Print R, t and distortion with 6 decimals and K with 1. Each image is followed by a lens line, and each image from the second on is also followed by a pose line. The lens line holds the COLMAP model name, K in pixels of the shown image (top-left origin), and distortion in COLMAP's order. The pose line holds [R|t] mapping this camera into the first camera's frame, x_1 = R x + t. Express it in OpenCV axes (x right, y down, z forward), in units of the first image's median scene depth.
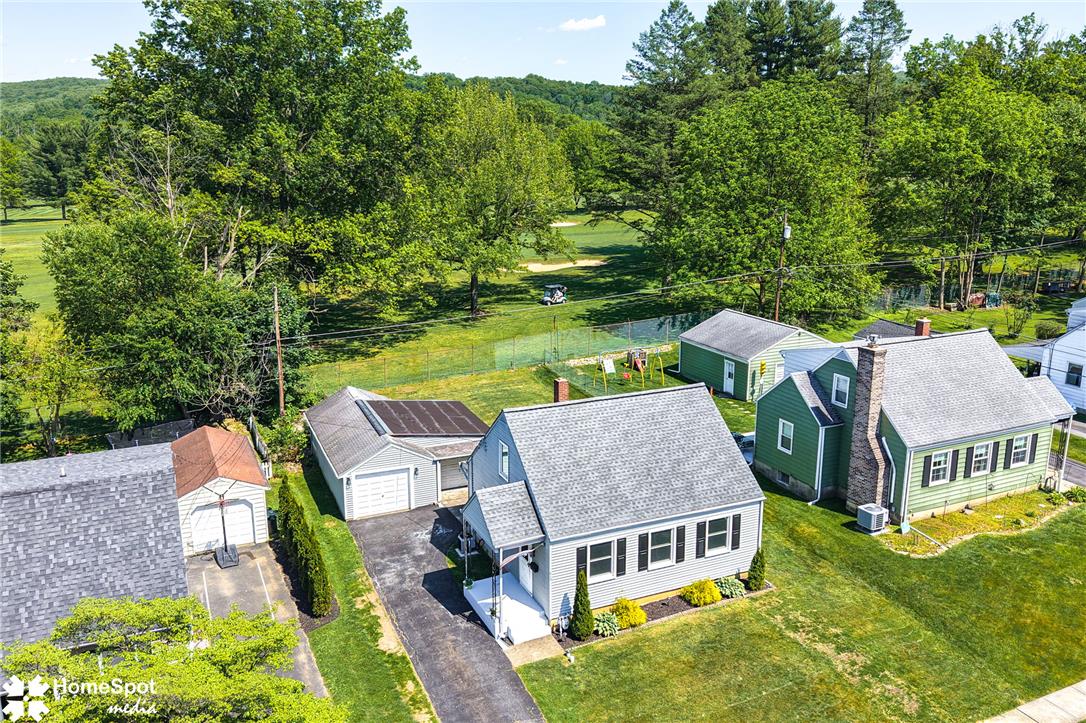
lens RADIAL K [[901.0, 0, 544.8], [0, 901.0, 324.8], [0, 0, 1]] dist [0.060374, 0.000615]
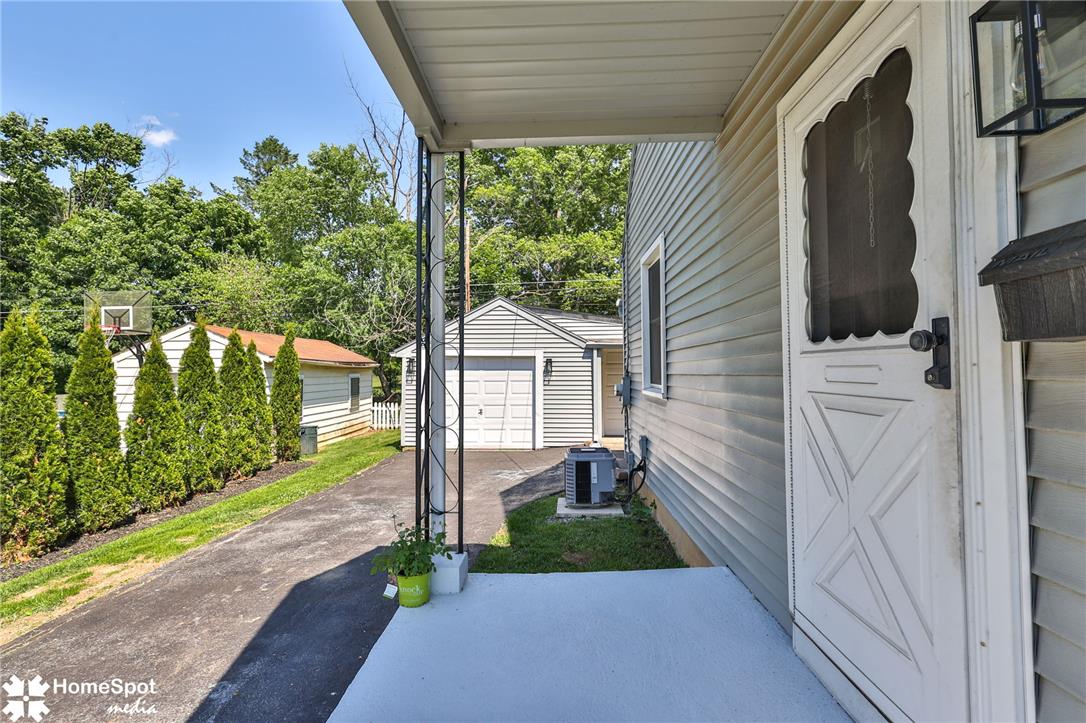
lens RADIAL K [[534.1, 0, 539.7], [0, 534.1, 356.7], [0, 0, 1]] dist [-0.000977, 0.000531]
pose [[0.897445, -0.014656, -0.440883, -0.022904], [-0.090883, 0.971864, -0.217303, 0.234950], [0.431663, 0.235086, 0.870862, 0.804630]]
